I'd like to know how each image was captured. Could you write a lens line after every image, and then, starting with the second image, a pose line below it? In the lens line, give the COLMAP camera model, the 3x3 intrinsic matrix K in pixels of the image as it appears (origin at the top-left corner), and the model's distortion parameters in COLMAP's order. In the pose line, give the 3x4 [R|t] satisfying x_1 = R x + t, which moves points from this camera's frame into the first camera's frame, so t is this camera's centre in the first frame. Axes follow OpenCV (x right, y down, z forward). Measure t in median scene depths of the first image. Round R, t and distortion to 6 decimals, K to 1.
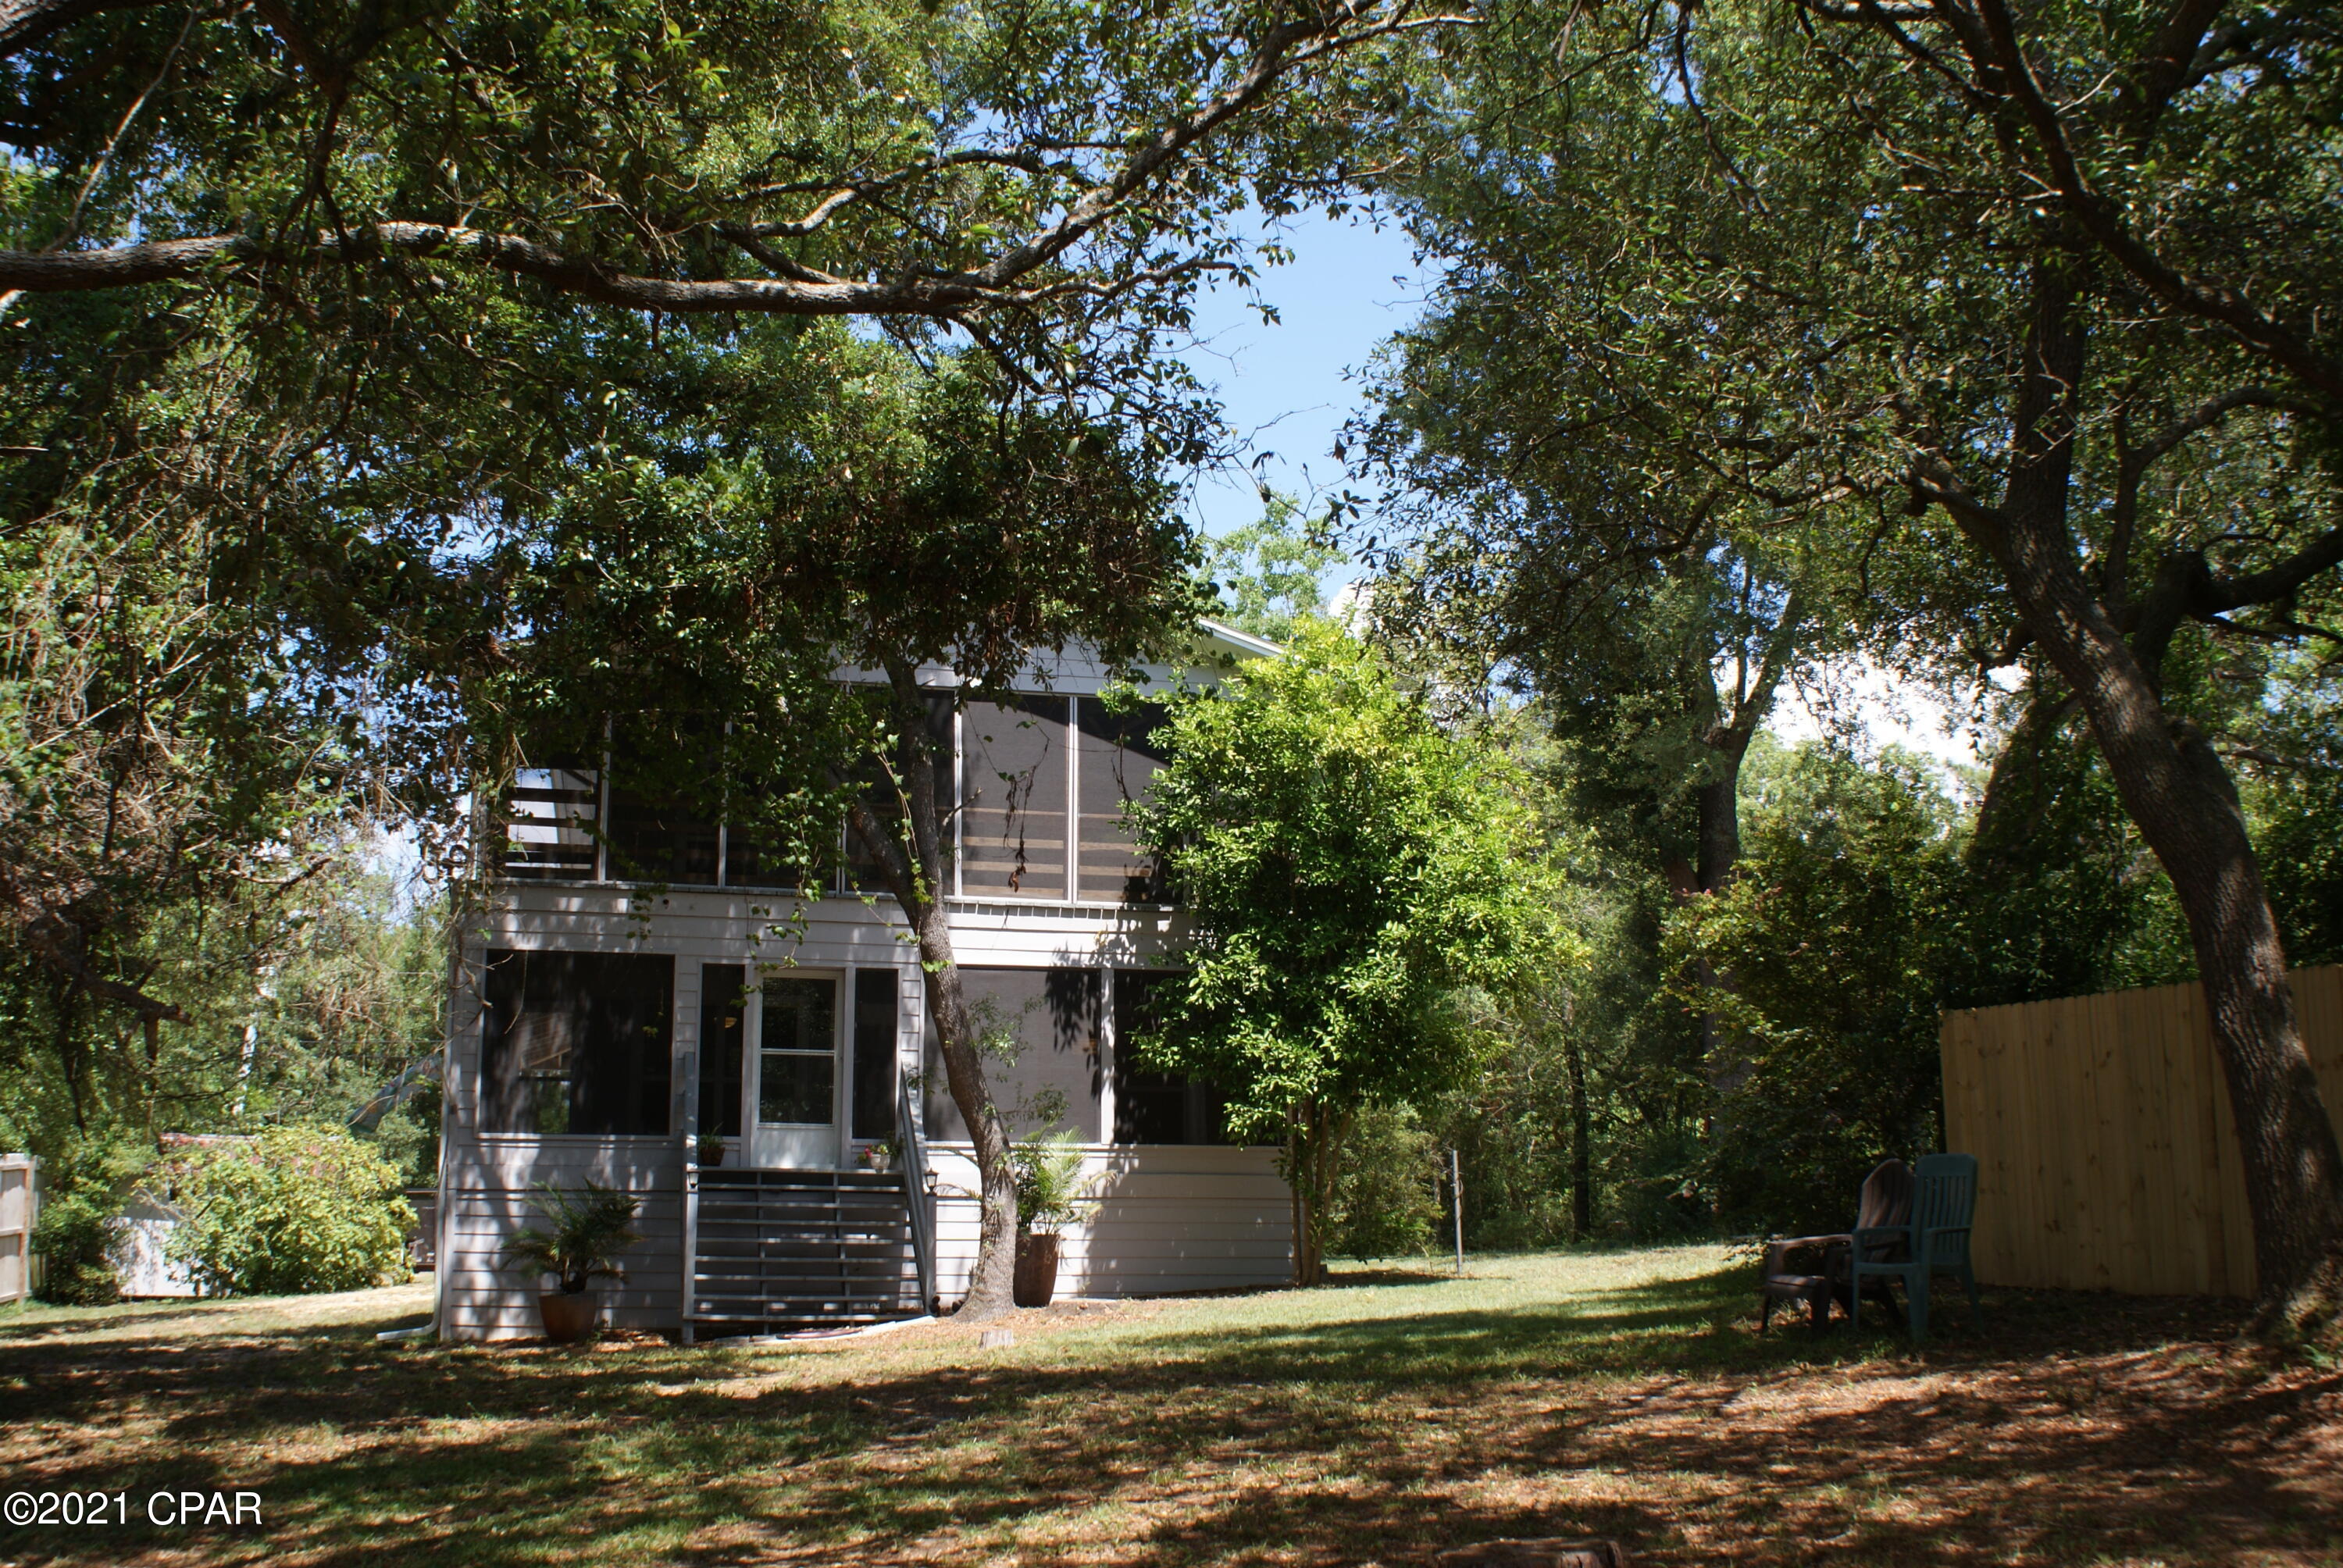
lens RADIAL K [[2440.4, 0, 1171.5], [0, 2440.4, 784.0], [0, 0, 1]] dist [-0.170245, 0.007729]
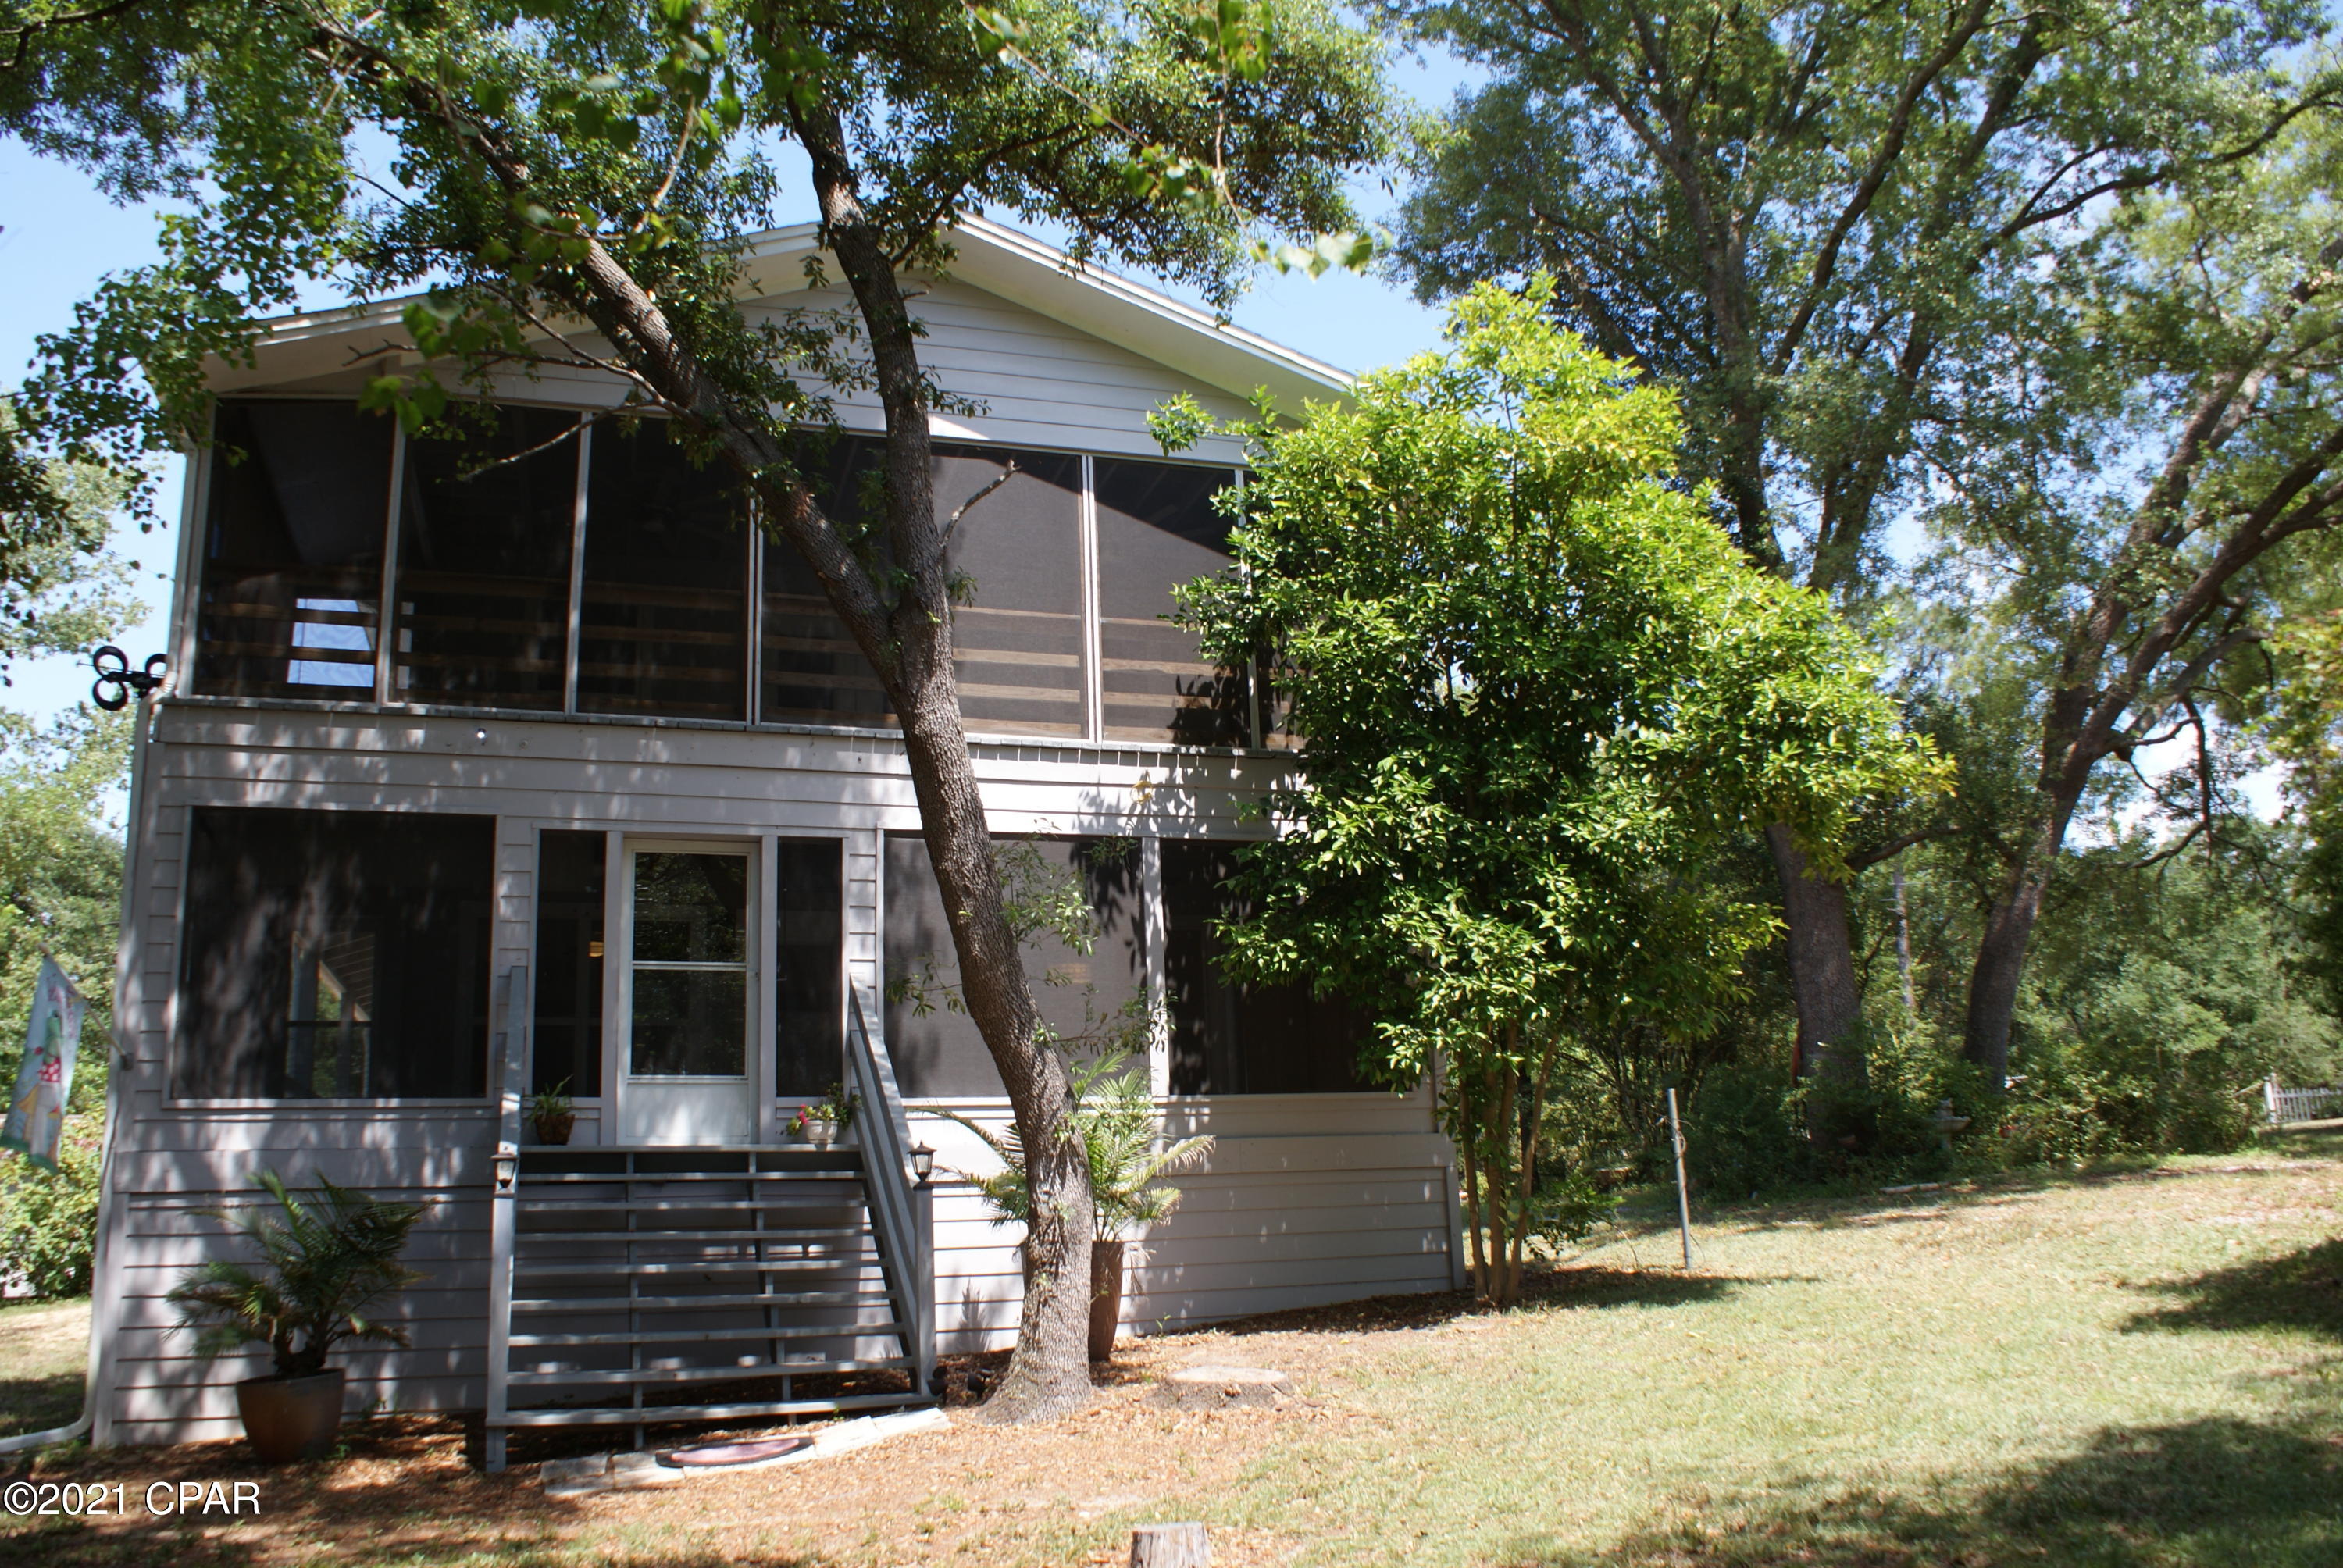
lens RADIAL K [[1890.3, 0, 1171.5], [0, 1890.3, 784.0], [0, 0, 1]] dist [-0.184056, 0.164036]
pose [[0.994938, -0.009792, 0.100013, -0.077064], [0.011891, 0.999721, -0.020405, 0.075707], [-0.099785, 0.021491, 0.994777, 0.501069]]
